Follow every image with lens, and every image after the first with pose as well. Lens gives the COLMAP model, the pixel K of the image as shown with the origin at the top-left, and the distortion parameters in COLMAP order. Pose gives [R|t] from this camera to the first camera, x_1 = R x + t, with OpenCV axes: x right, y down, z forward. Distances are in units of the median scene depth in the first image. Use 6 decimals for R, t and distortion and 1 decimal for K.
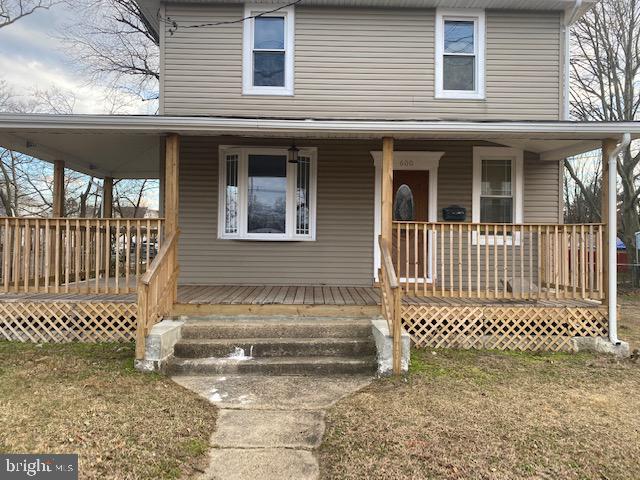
lens RADIAL K [[461.2, 0, 320.0], [0, 461.2, 240.0], [0, 0, 1]] dist [0.007995, -0.002449]
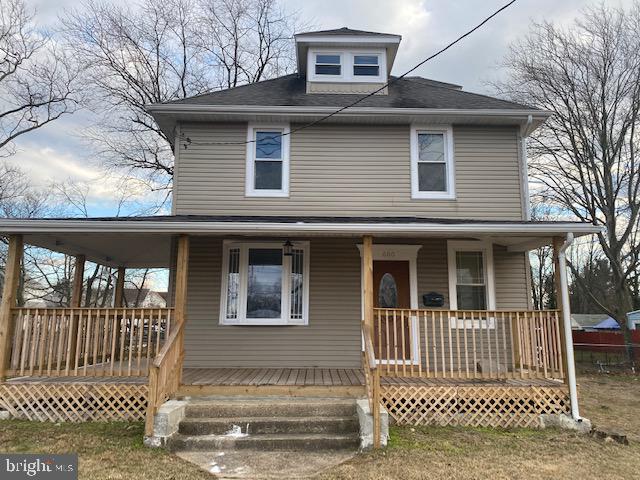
lens RADIAL K [[461.2, 0, 320.0], [0, 461.2, 240.0], [0, 0, 1]] dist [0.007995, -0.002449]
pose [[0.999980, -0.006267, -0.000027, 0.026116], [0.006170, 0.985150, -0.171583, -0.013693], [0.001102, 0.171579, 0.985170, -0.156781]]
